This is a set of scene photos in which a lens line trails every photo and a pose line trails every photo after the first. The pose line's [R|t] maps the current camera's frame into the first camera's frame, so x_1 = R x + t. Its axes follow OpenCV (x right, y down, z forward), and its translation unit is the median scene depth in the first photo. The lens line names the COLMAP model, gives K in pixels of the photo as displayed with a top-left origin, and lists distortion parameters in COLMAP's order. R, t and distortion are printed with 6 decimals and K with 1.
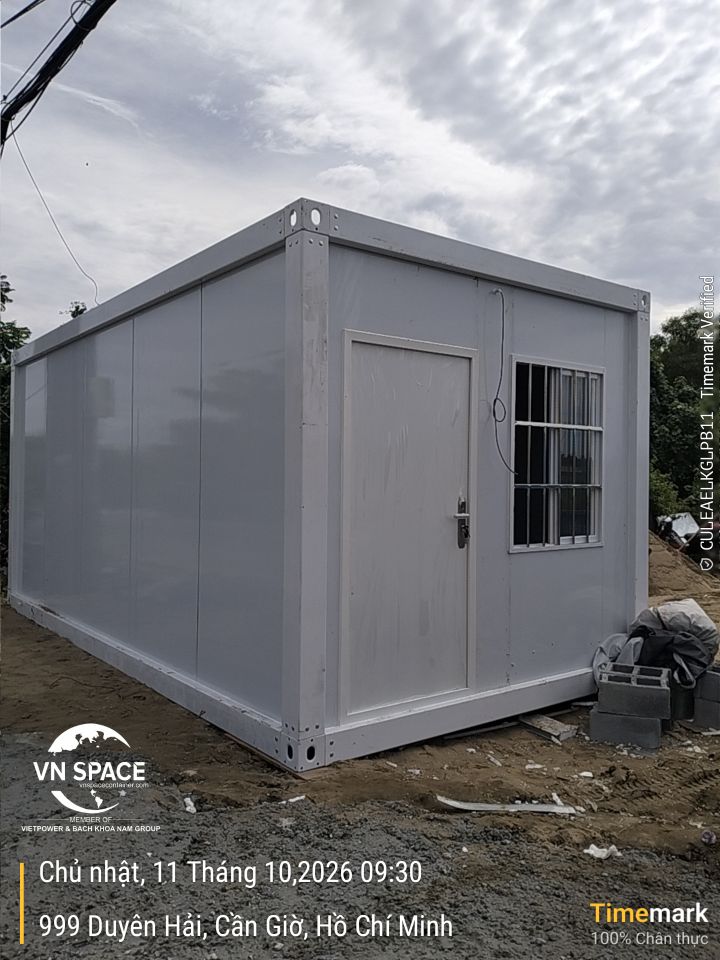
lens RADIAL K [[762.3, 0, 360.0], [0, 762.3, 480.0], [0, 0, 1]] dist [0.074742, -0.138377]
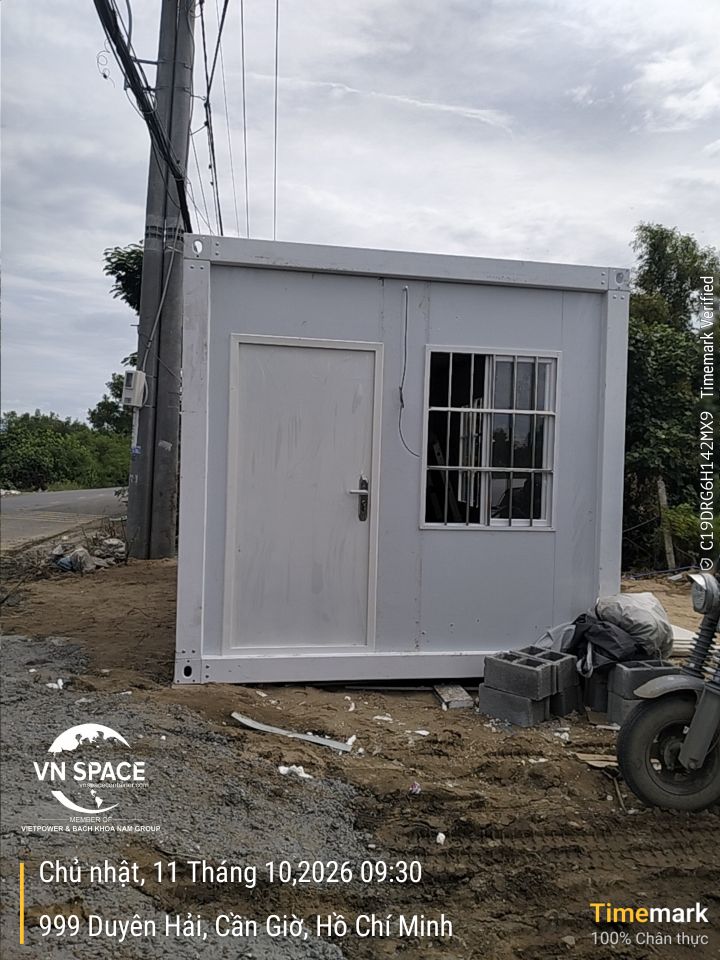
lens RADIAL K [[762.3, 0, 360.0], [0, 762.3, 480.0], [0, 0, 1]] dist [0.074742, -0.138377]
pose [[0.887000, 0.021412, -0.461273, 0.607126], [-0.020742, 0.999764, 0.006524, 0.020546], [0.461304, 0.003781, 0.887234, 0.005141]]
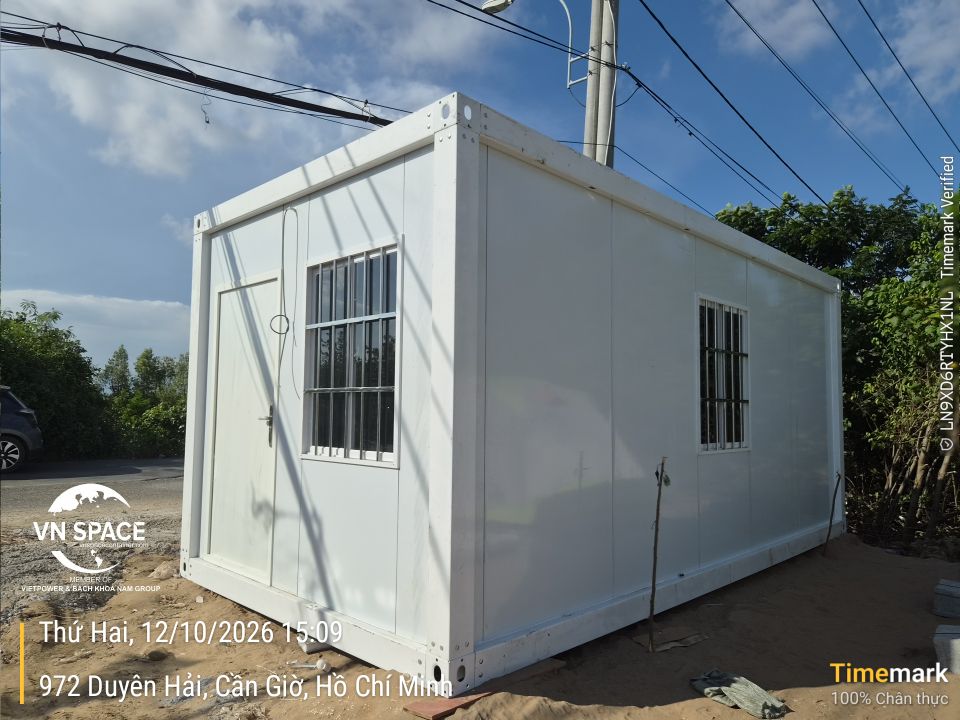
lens RADIAL K [[646.7, 0, 480.0], [0, 646.7, 360.0], [0, 0, 1]] dist [-0.005746, -0.031647]
pose [[0.153461, -0.071663, -0.985553, 1.054117], [-0.001831, 0.997344, -0.072806, 0.027987], [0.988153, 0.012977, 0.152922, 1.072837]]
